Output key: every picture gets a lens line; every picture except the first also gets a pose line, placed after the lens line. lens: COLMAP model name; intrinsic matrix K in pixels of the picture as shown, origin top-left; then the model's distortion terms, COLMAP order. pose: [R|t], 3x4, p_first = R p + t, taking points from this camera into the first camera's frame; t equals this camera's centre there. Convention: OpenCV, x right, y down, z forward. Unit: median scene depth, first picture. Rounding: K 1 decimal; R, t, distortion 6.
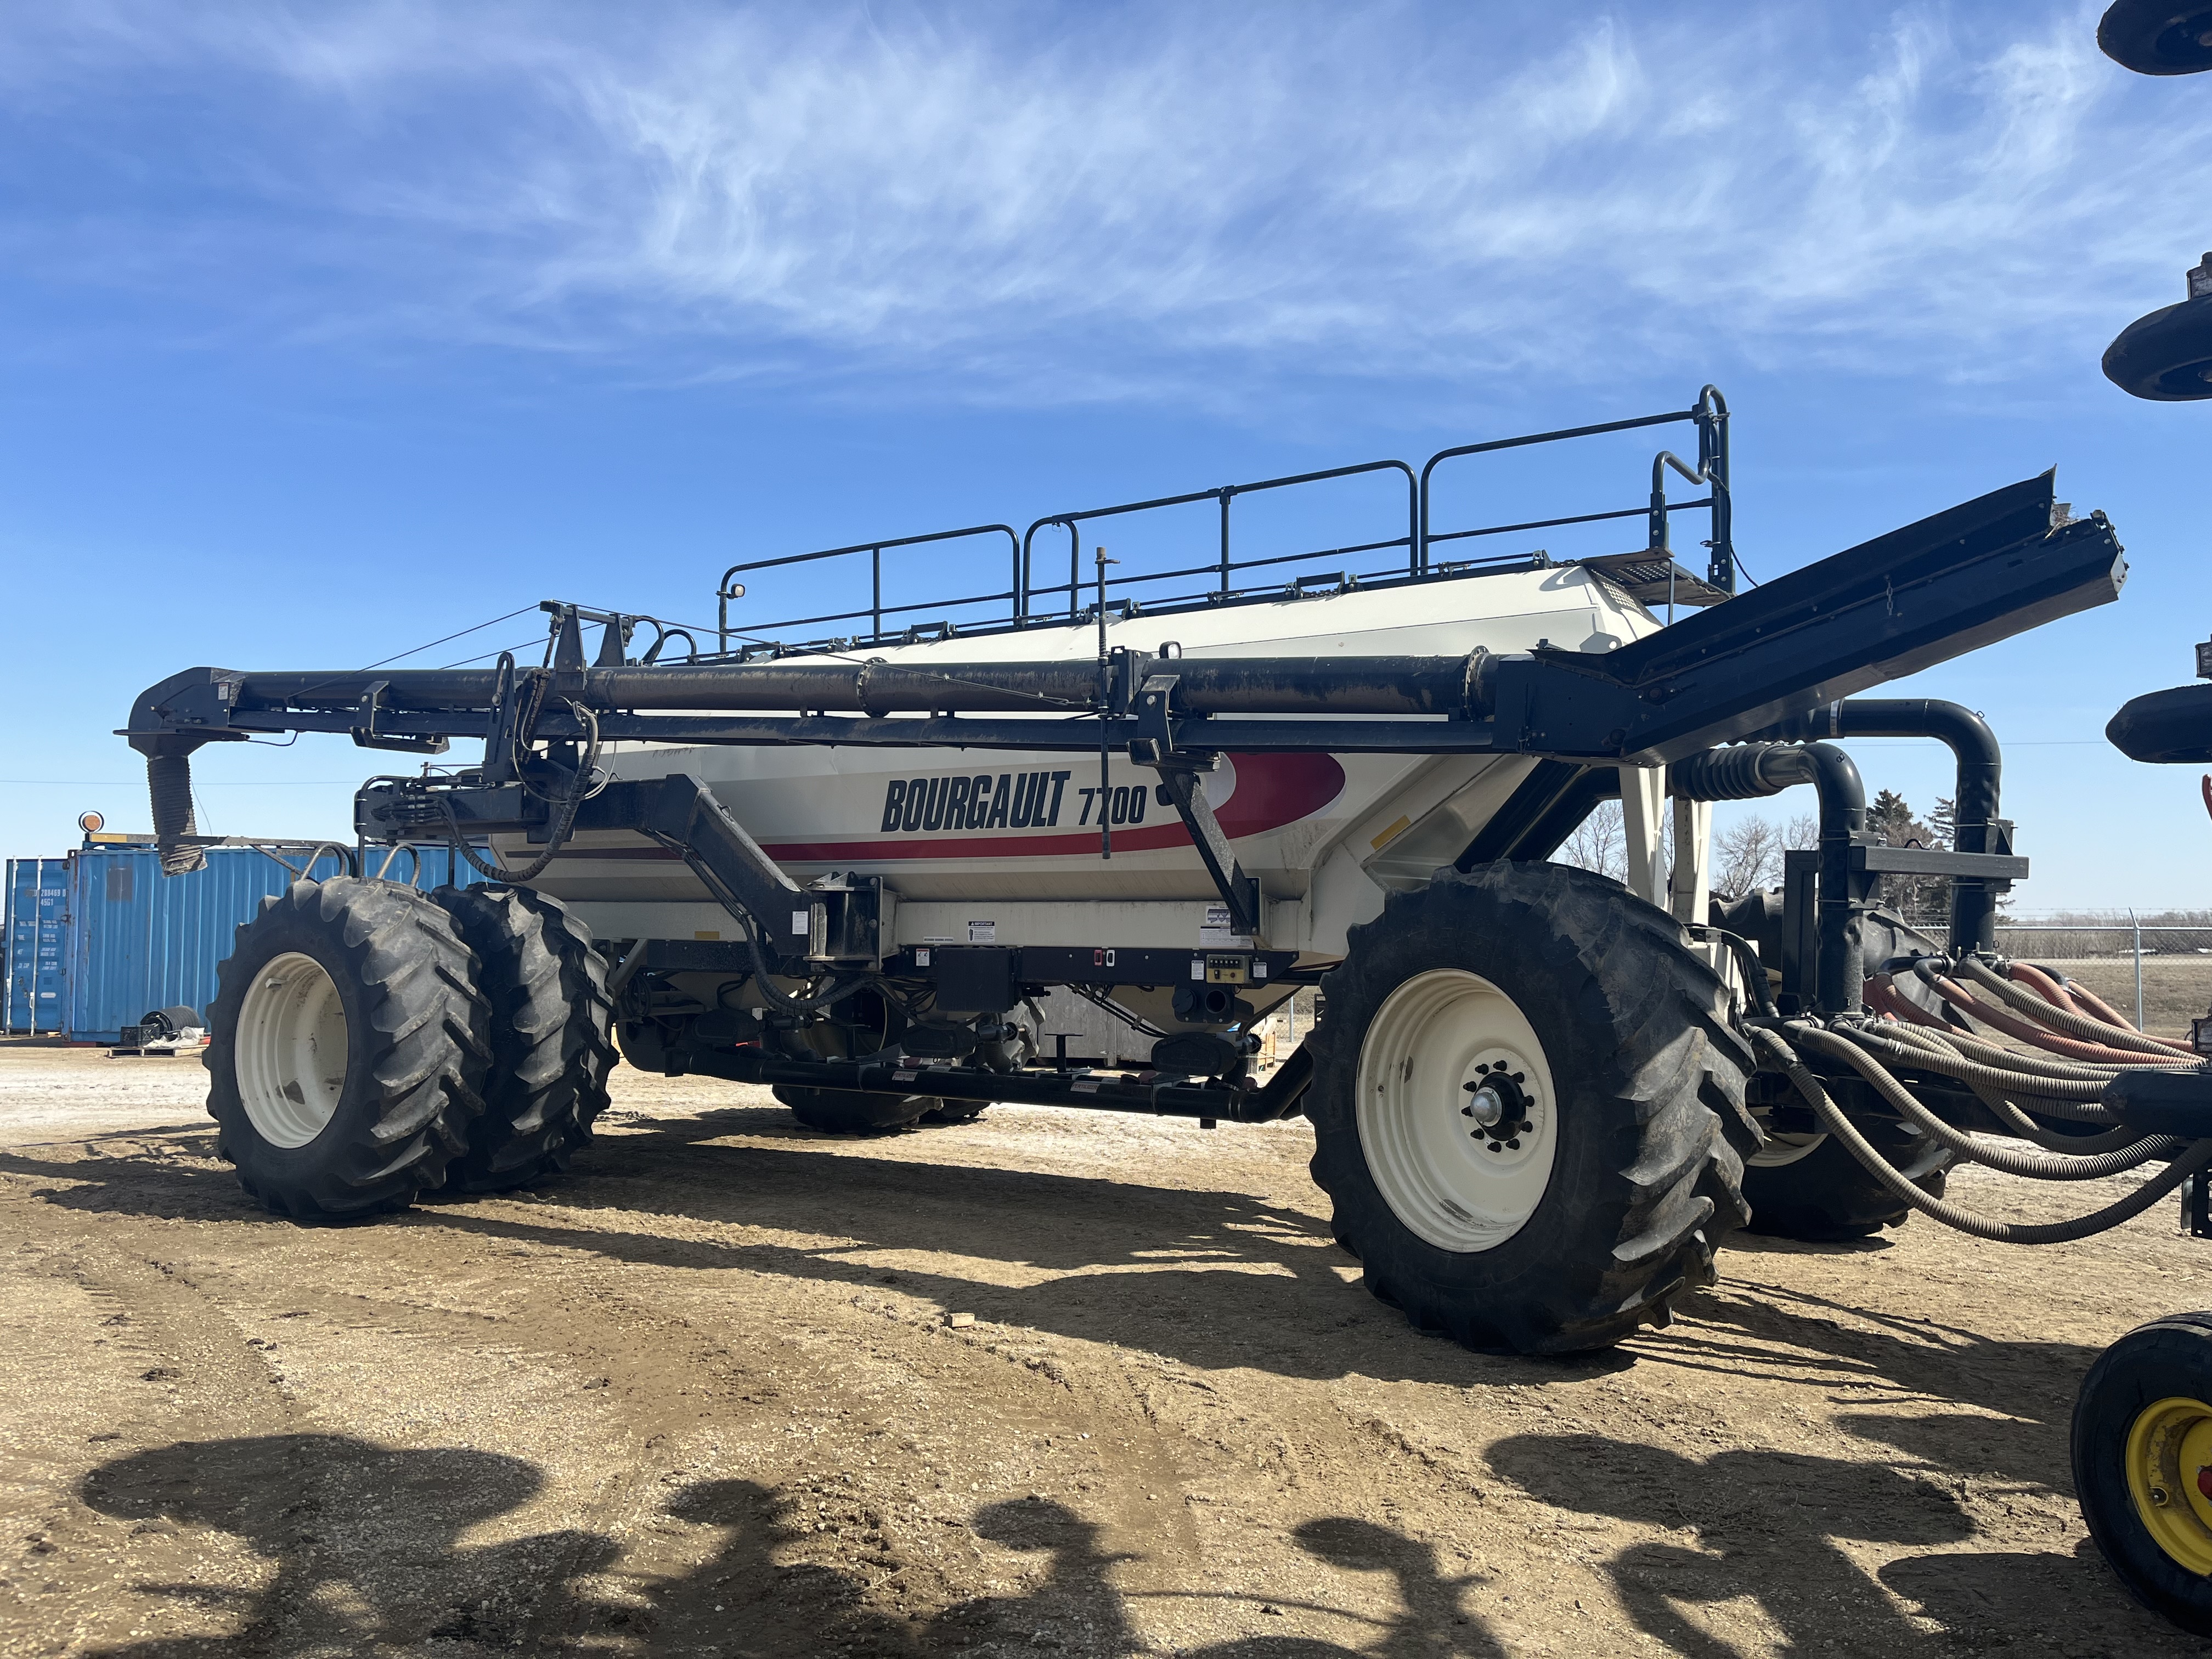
lens RADIAL K [[1651.9, 0, 1095.0], [0, 1651.9, 821.9], [0, 0, 1]] dist [0.081643, -0.108535]
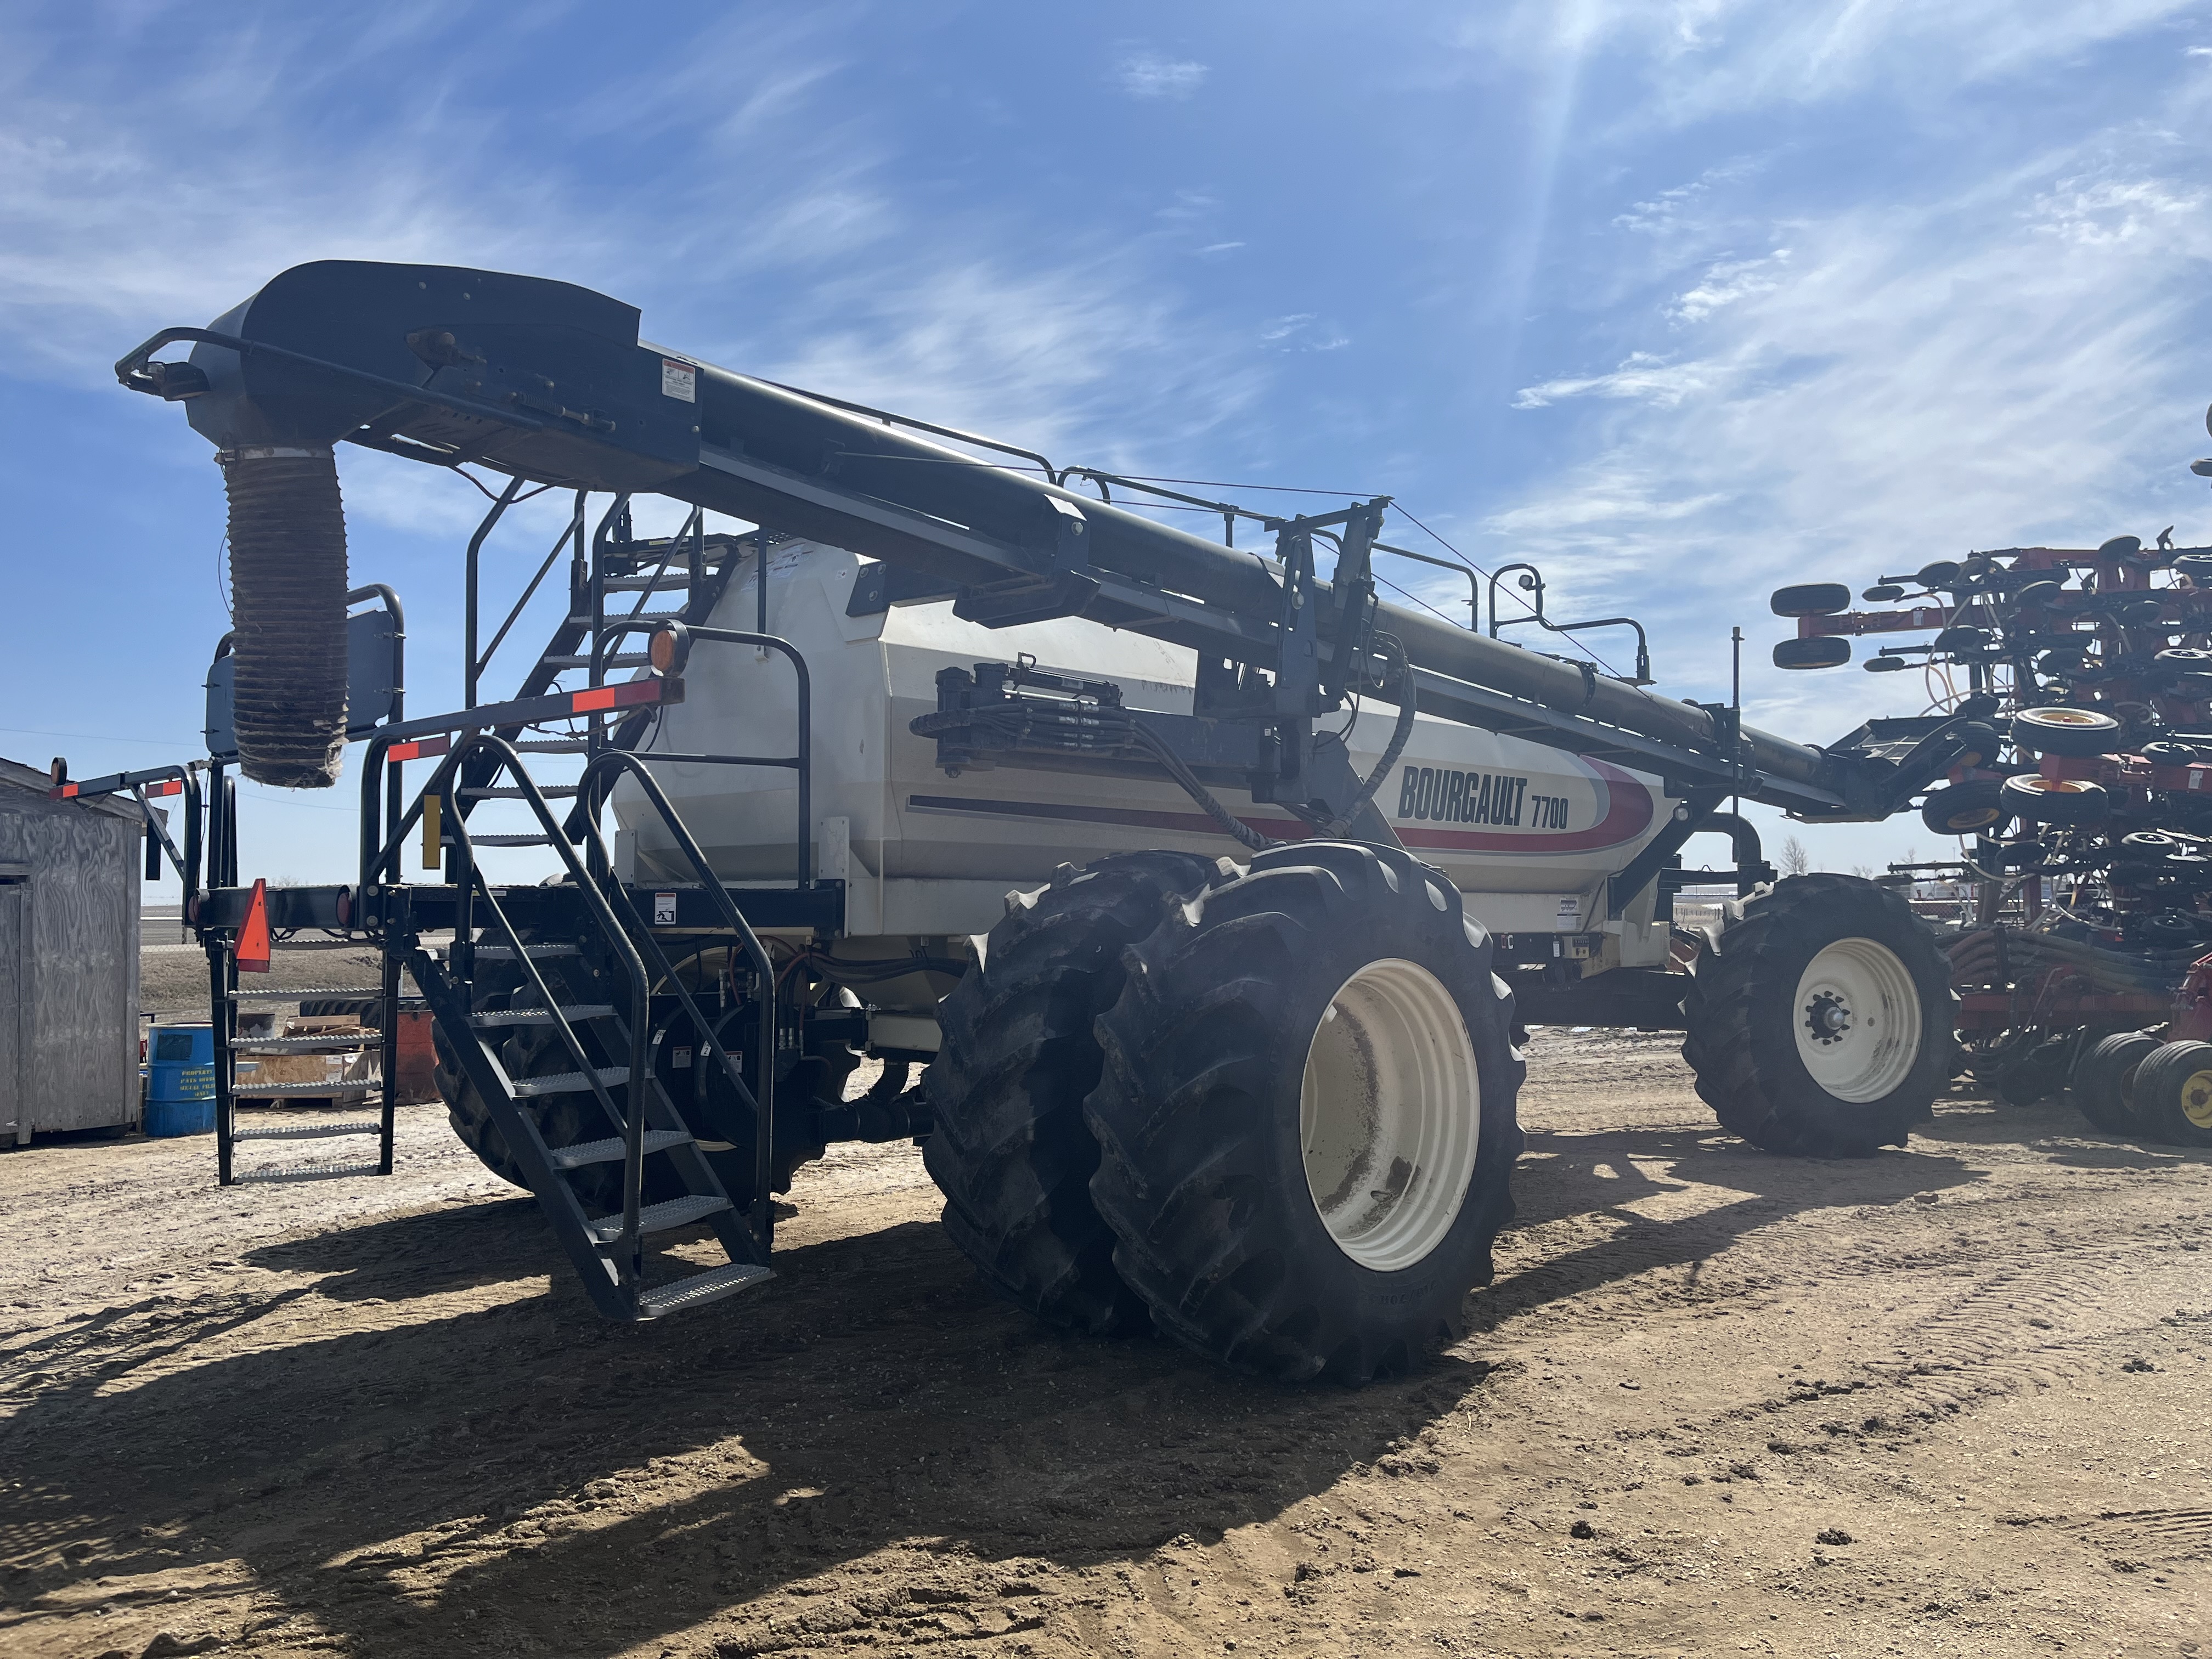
lens RADIAL K [[1651.9, 0, 1095.0], [0, 1651.9, 821.9], [0, 0, 1]] dist [0.081643, -0.108535]
pose [[0.198363, 0.049092, 0.978899, -1.271283], [-0.055744, 0.997693, -0.038738, 0.063904], [-0.978542, -0.046884, 0.200642, 1.125638]]
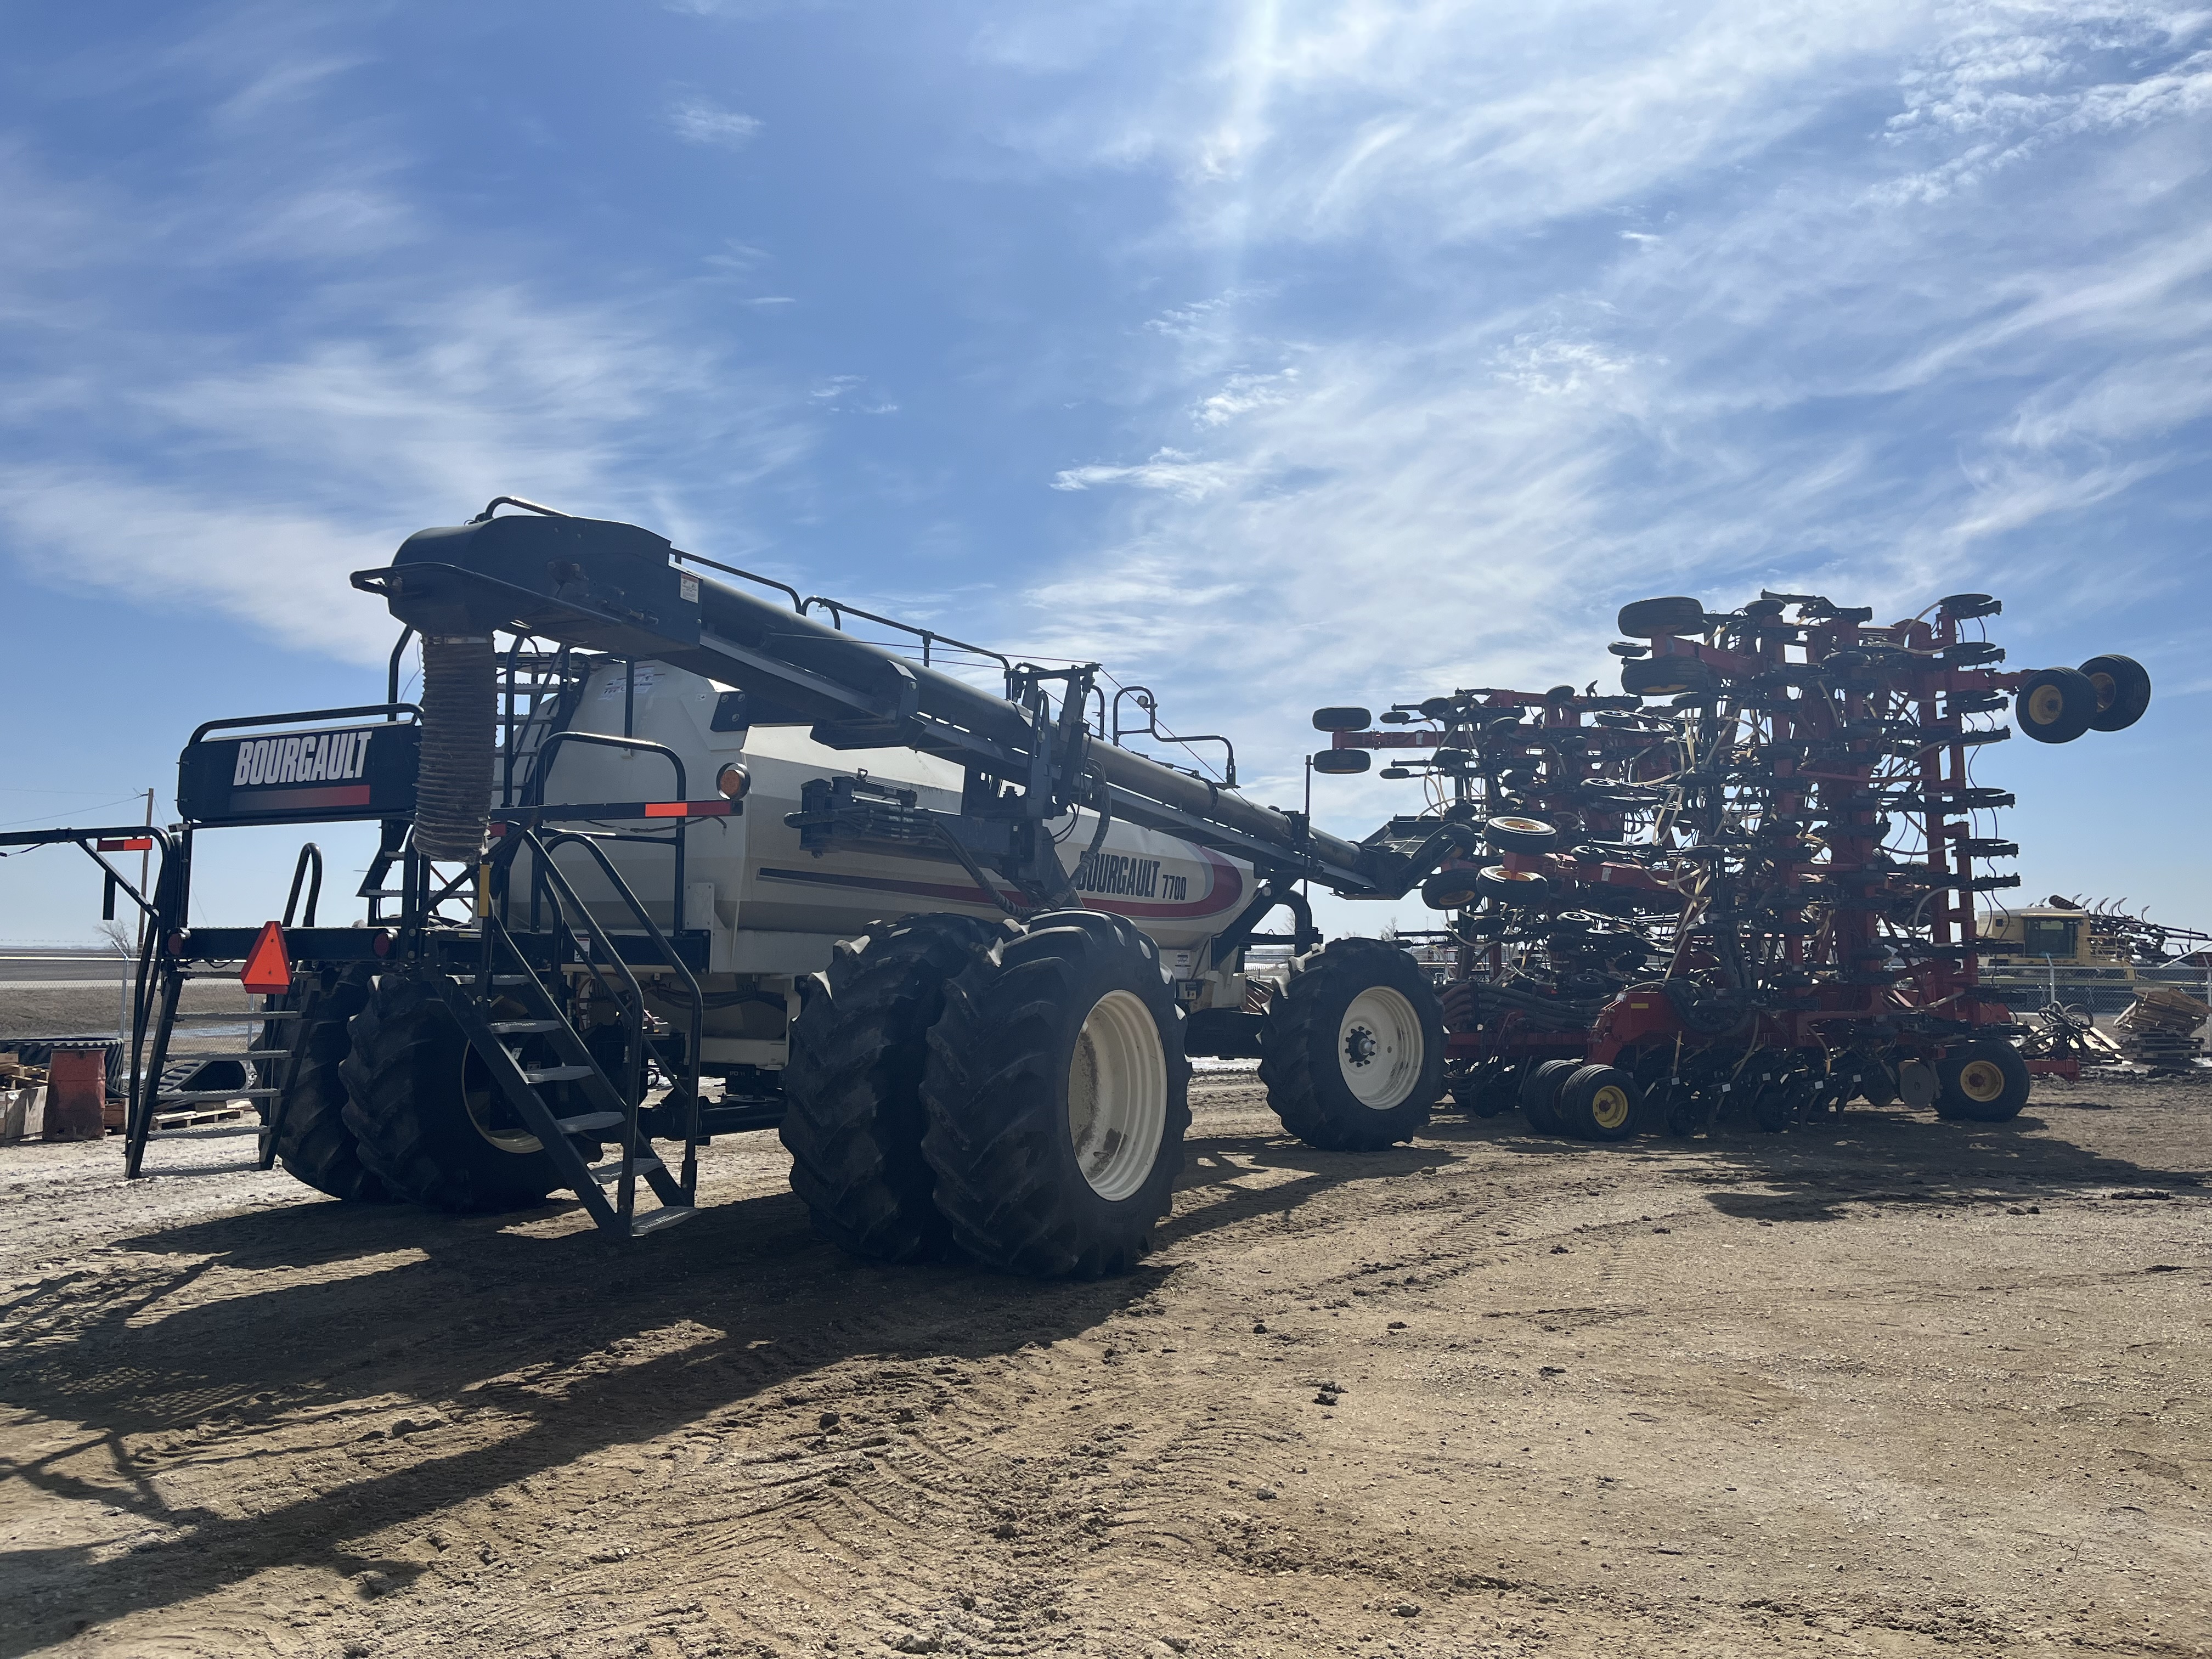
lens RADIAL K [[1684.2, 0, 1071.6], [0, 1684.2, 799.1], [0, 0, 1]] dist [0.006100, 0.040363]
pose [[-0.069425, 0.097605, 0.992801, -1.629427], [-0.069504, 0.992310, -0.102417, 0.079612], [-0.995163, -0.076113, -0.062107, 1.251526]]
